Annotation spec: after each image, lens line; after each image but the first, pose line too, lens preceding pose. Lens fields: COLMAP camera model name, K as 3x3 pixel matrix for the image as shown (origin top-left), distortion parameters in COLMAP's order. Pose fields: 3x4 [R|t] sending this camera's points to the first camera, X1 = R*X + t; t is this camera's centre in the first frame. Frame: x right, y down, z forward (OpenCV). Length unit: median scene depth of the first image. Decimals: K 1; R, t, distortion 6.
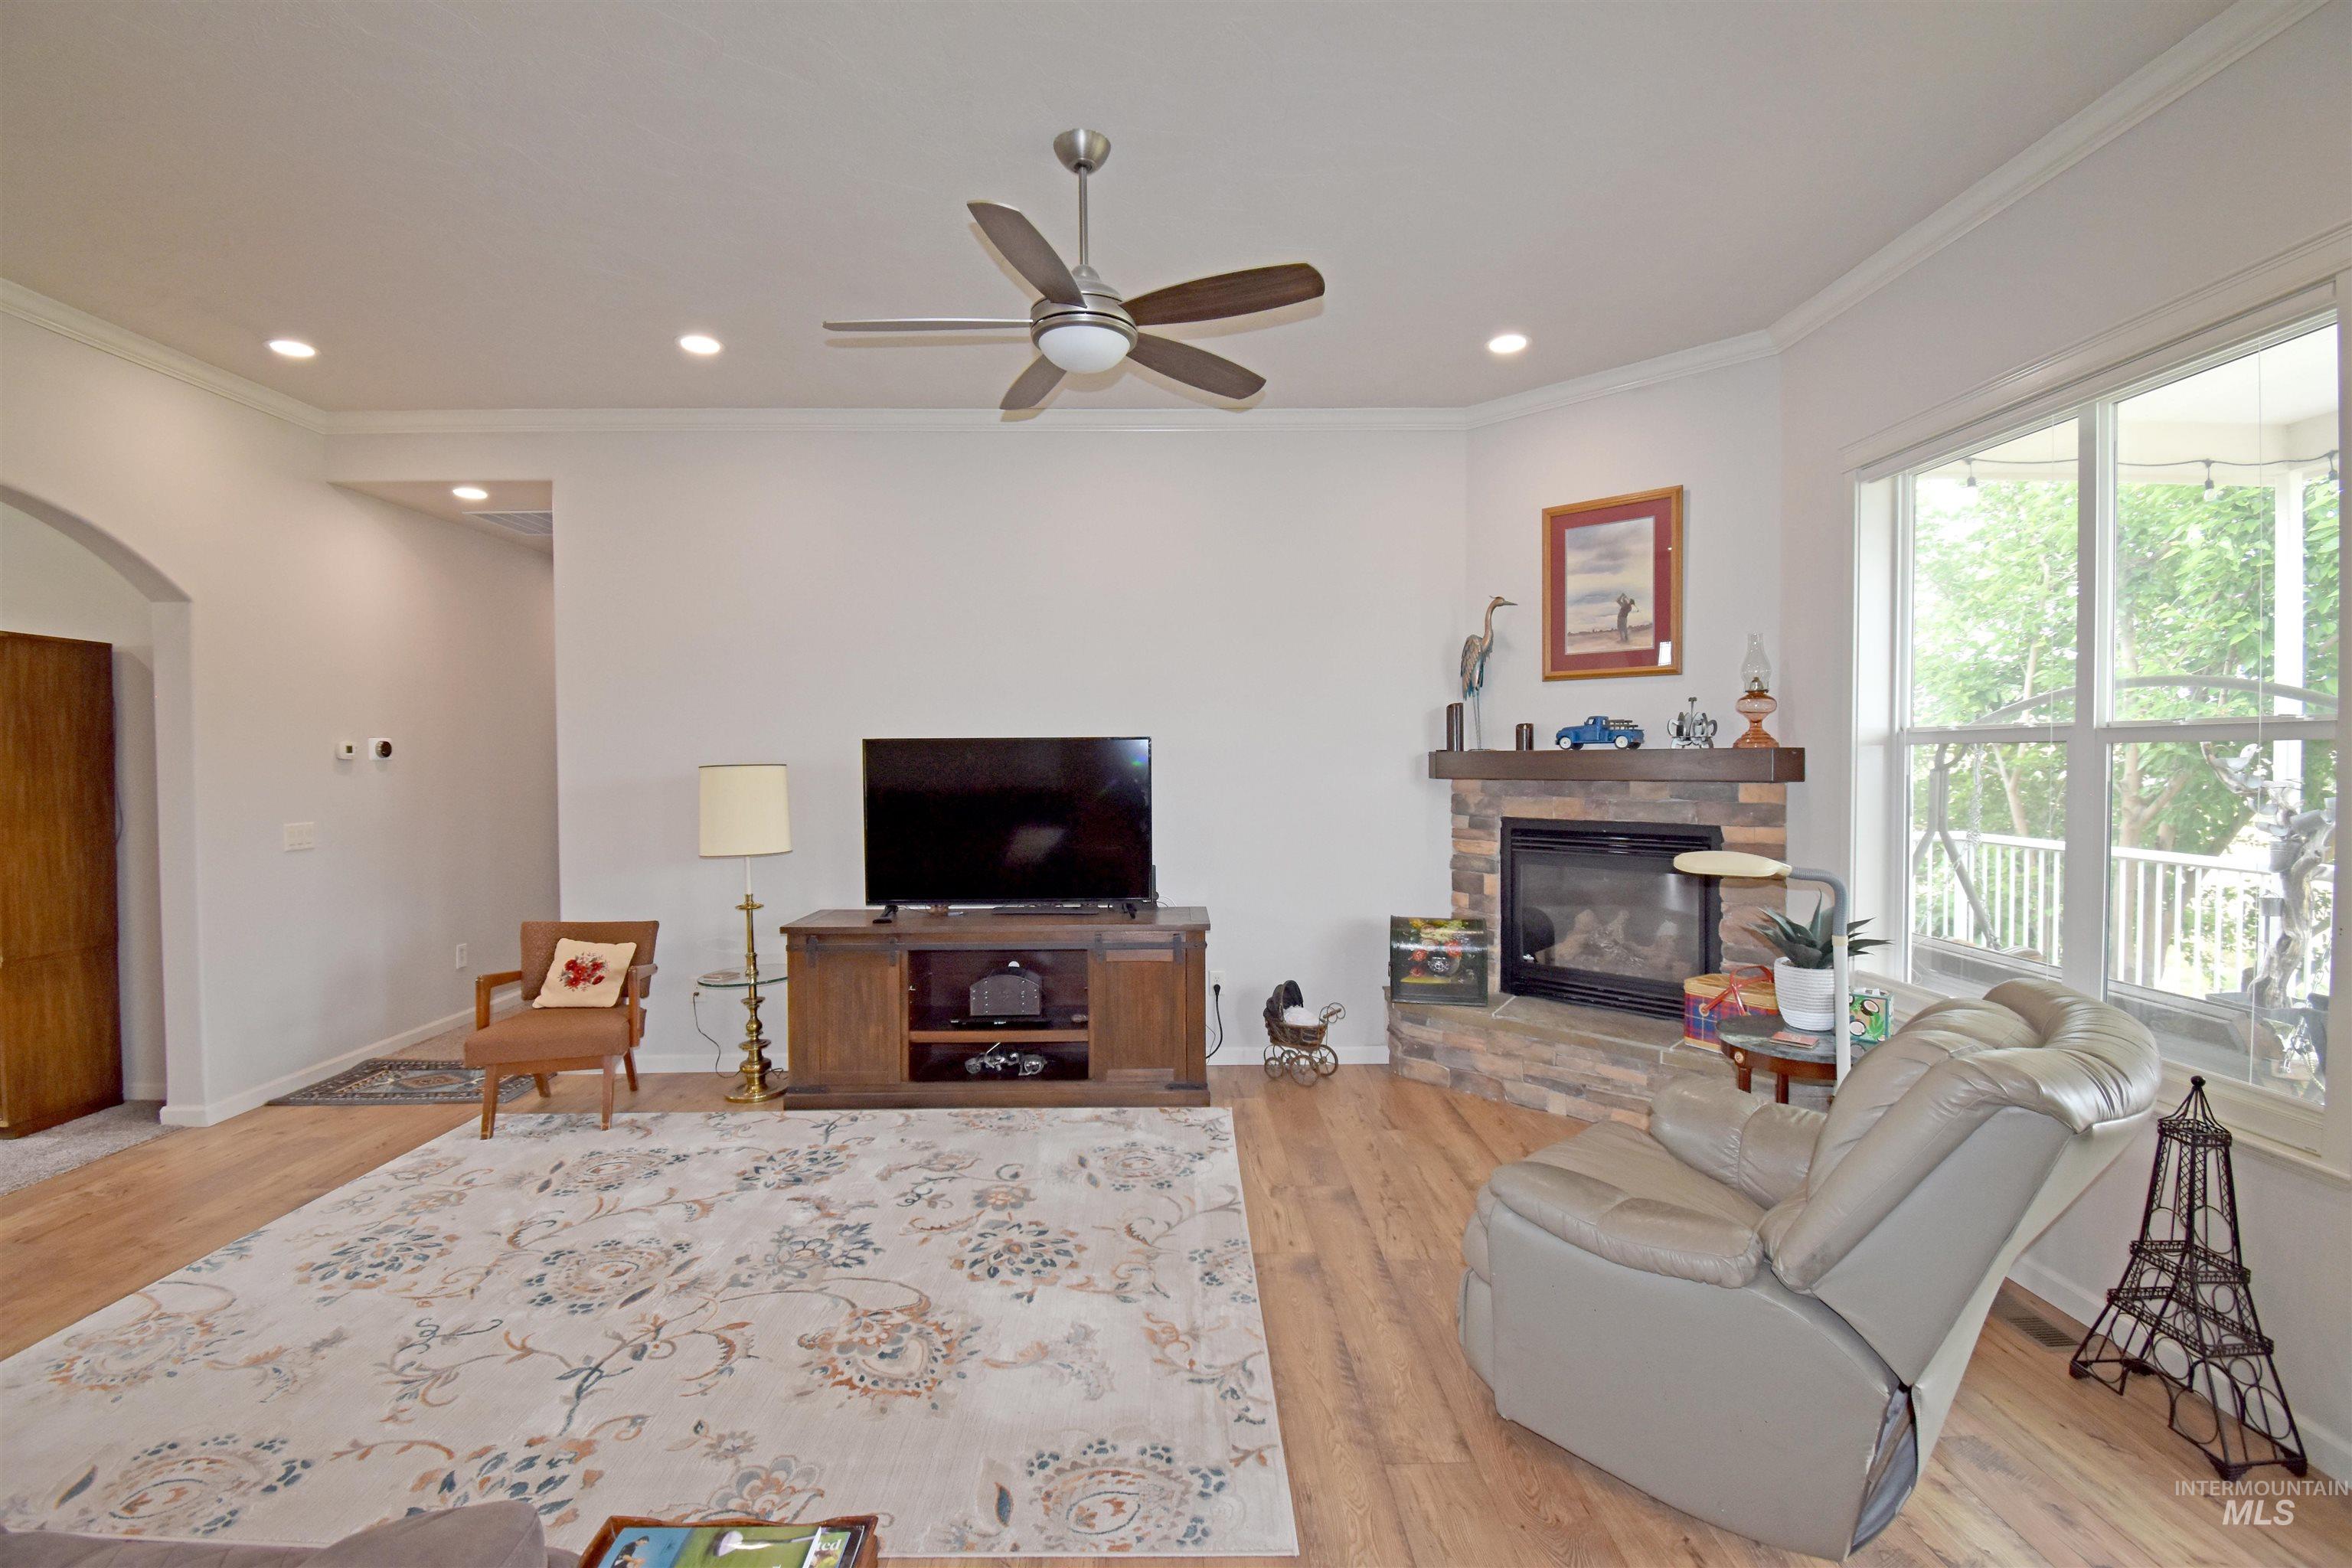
lens RADIAL K [[1037.6, 0, 1171.8], [0, 1037.6, 772.8], [0, 0, 1]] dist [0.019539, -0.025764]
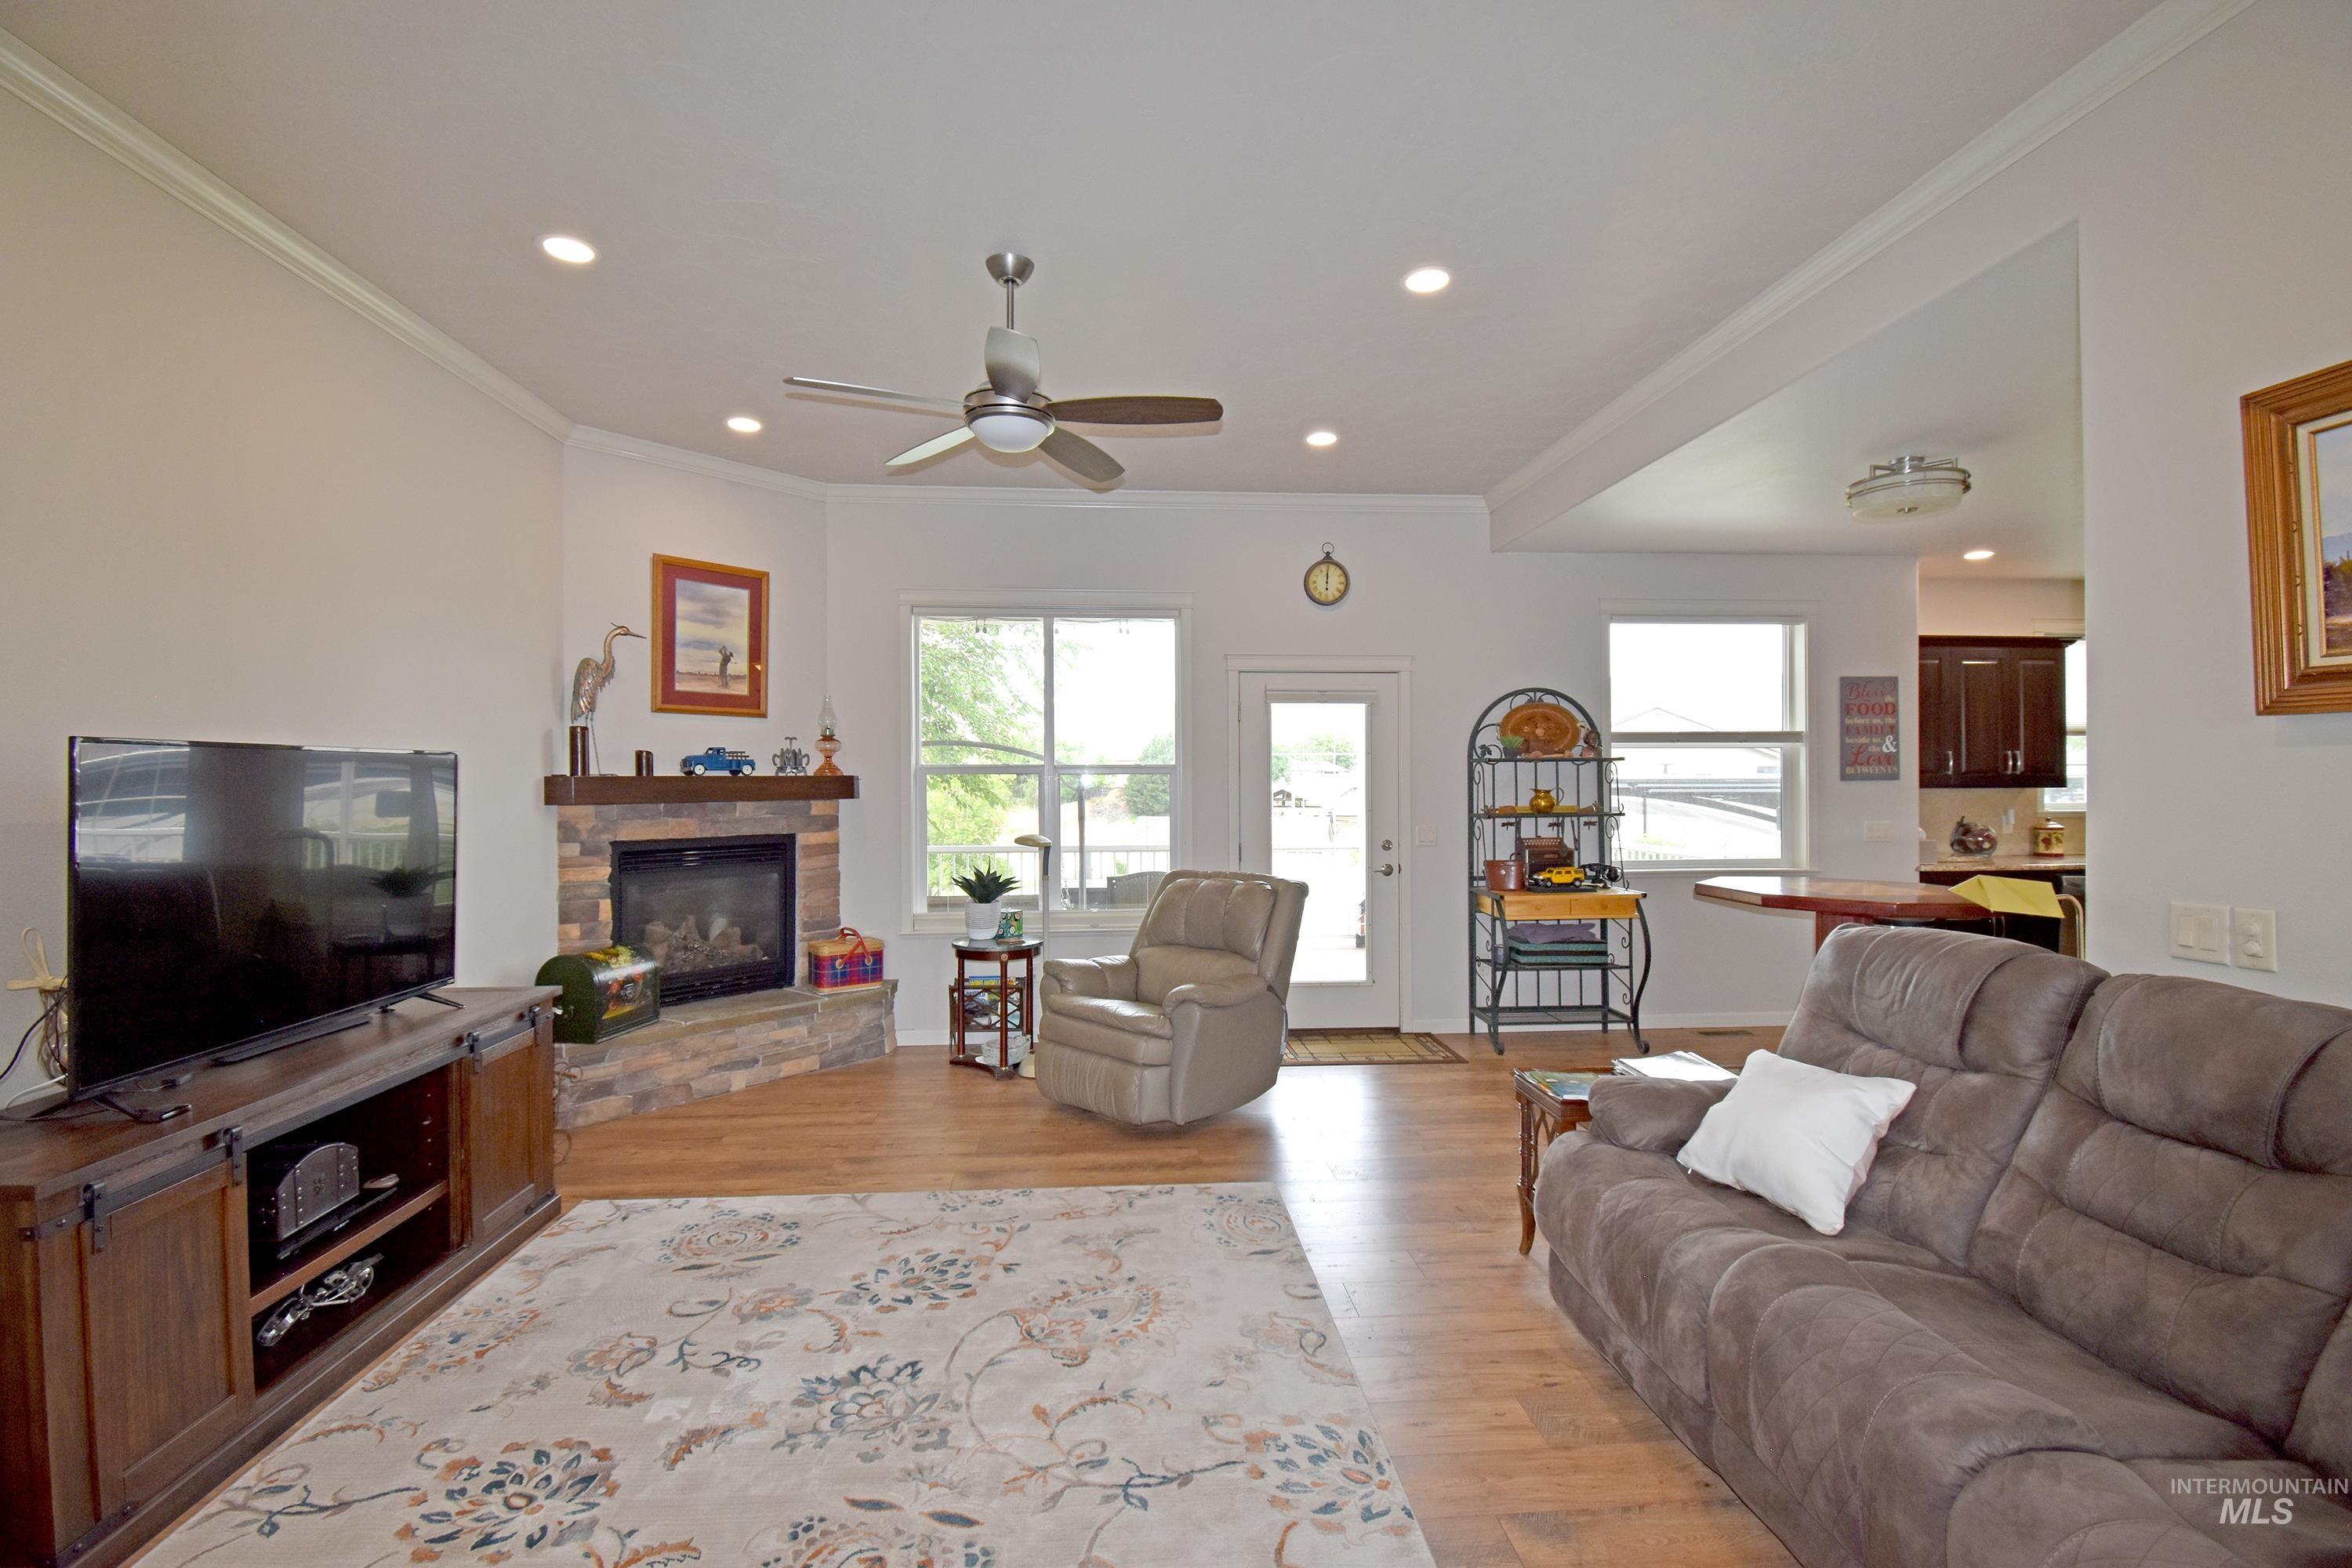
lens RADIAL K [[1037.6, 0, 1171.8], [0, 1037.6, 772.8], [0, 0, 1]] dist [0.019539, -0.025764]
pose [[-0.057544, 0.012690, 0.998262, -0.798275], [0.018724, 0.999757, -0.011630, -0.002659], [-0.998167, 0.018022, -0.057768, 0.561626]]
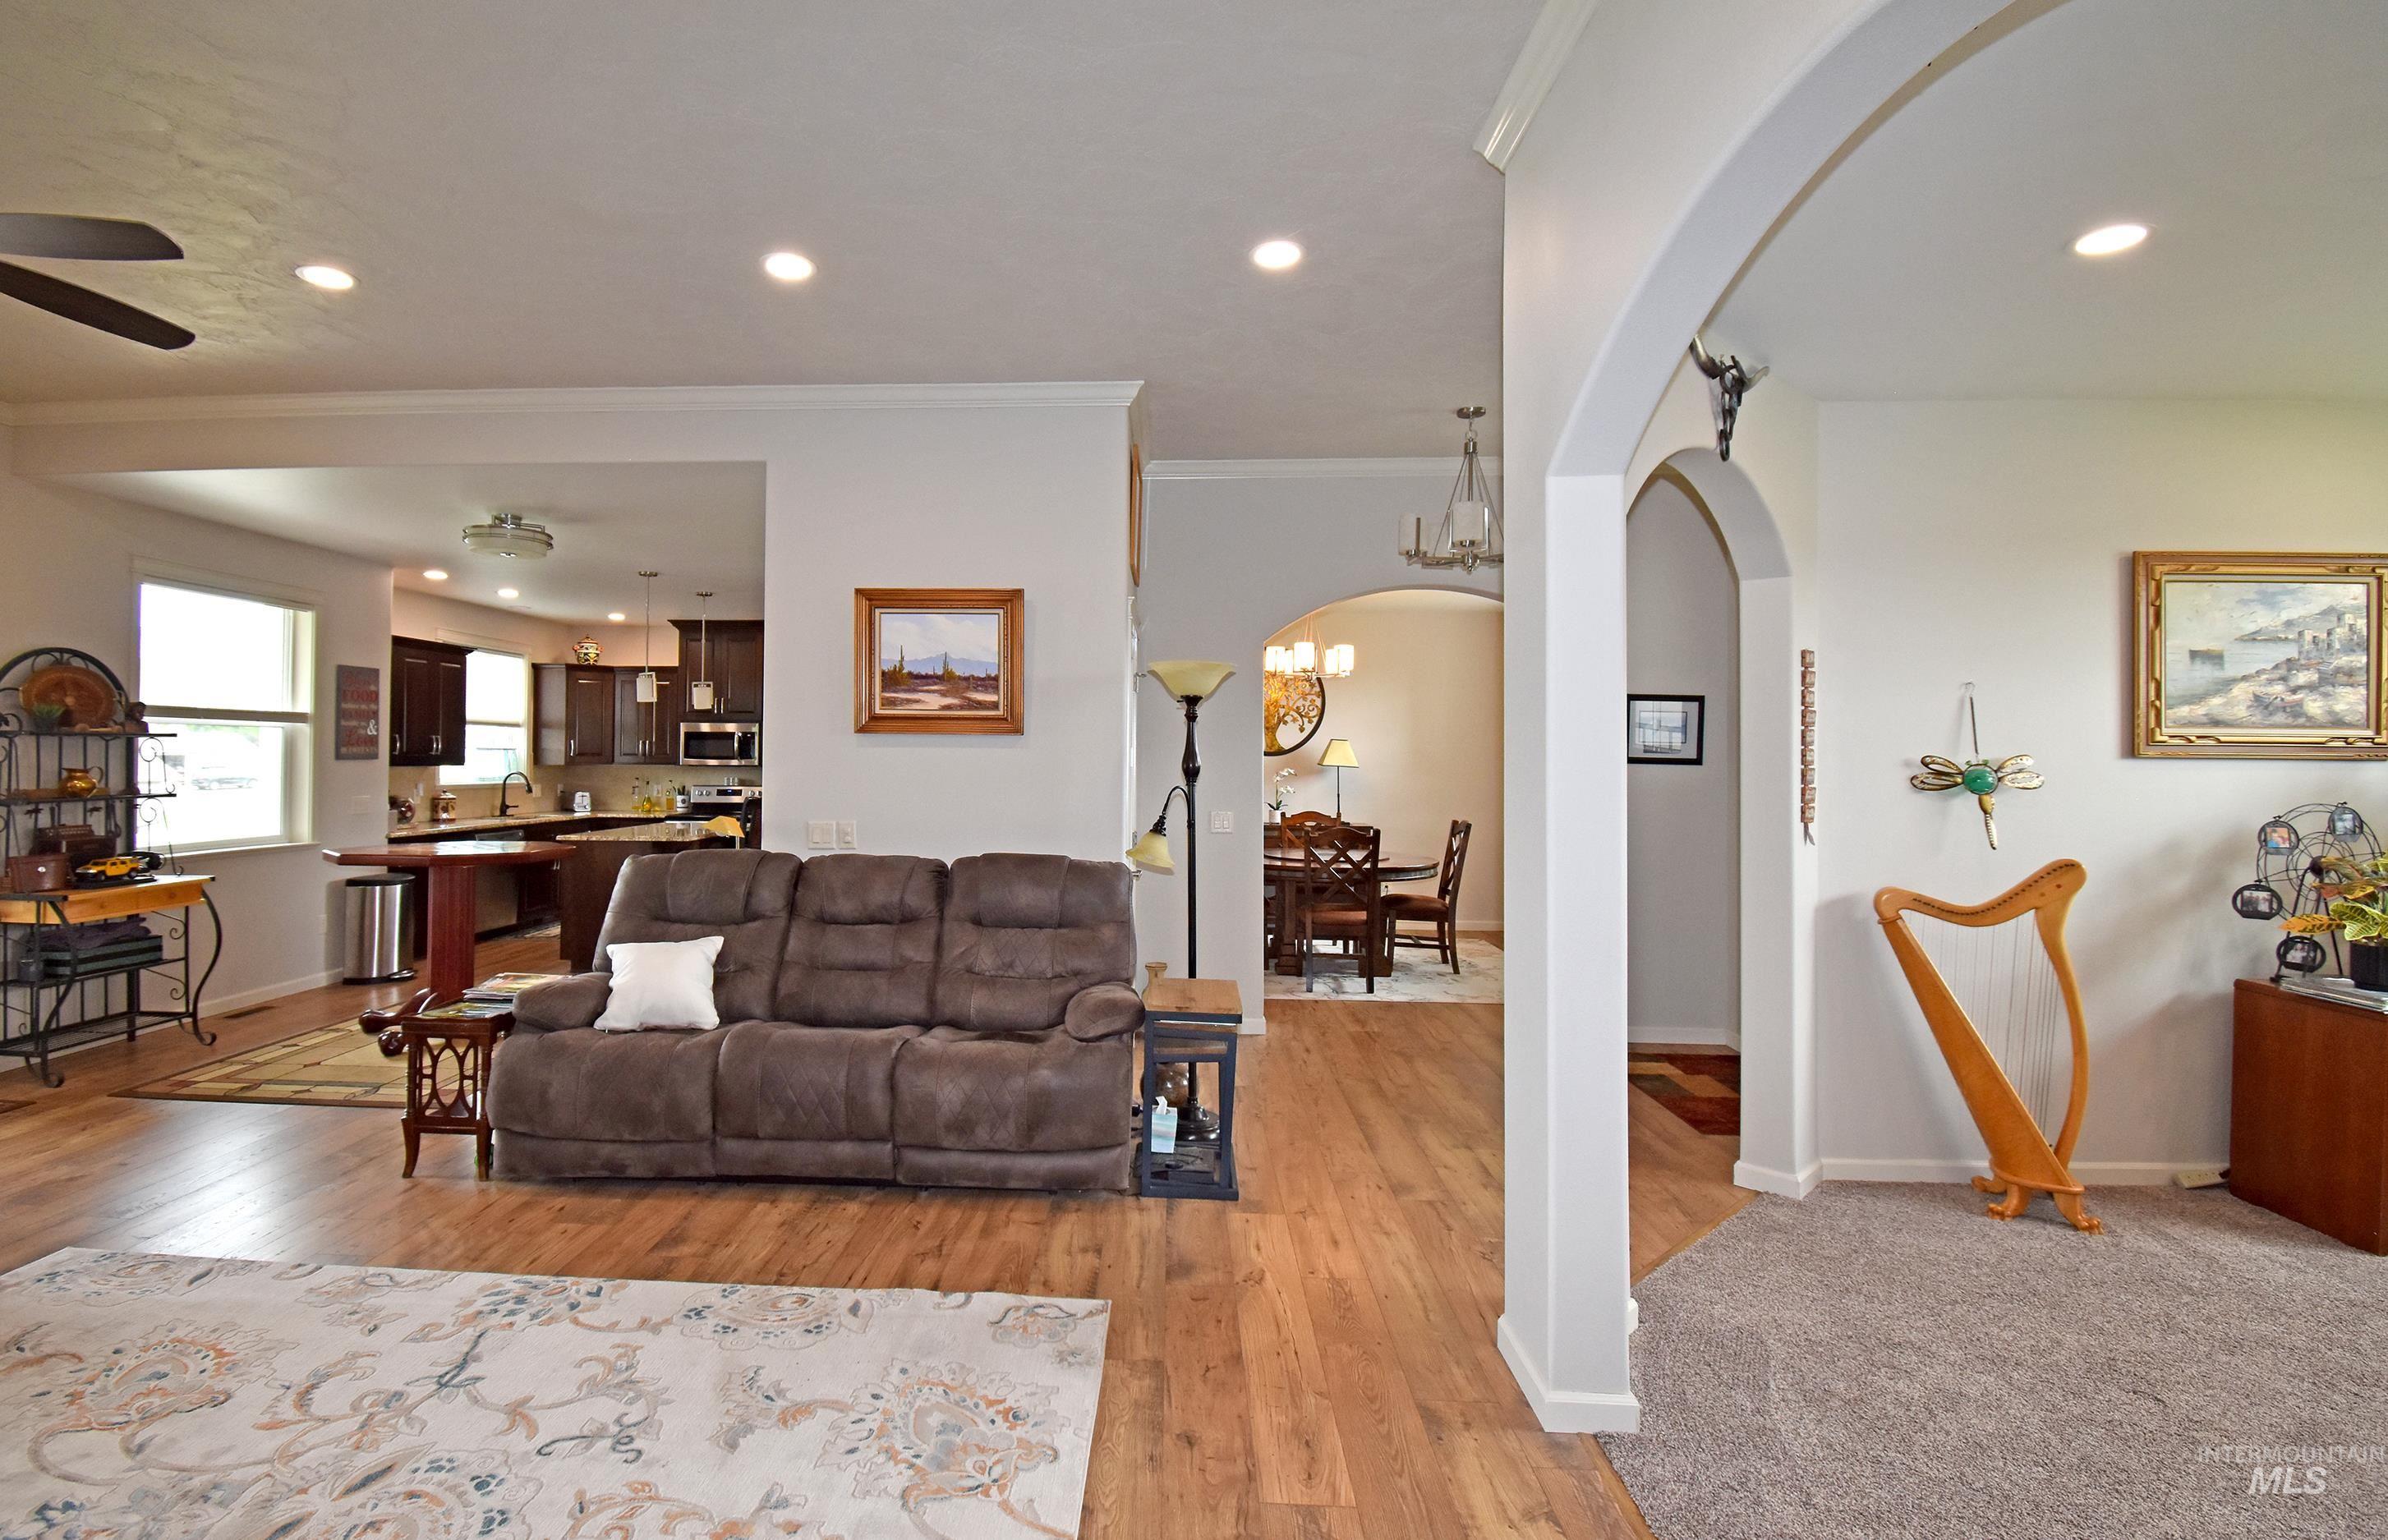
lens RADIAL K [[1097.5, 0, 1106.1], [0, 1097.5, 725.3], [0, 0, 1]] dist [0.012257, -0.021474]
pose [[-0.997033, 0.002665, 0.076926, -0.702318], [0.001435, 0.999870, -0.016034, -0.014342], [-0.076959, -0.015876, -0.996908, 1.110992]]
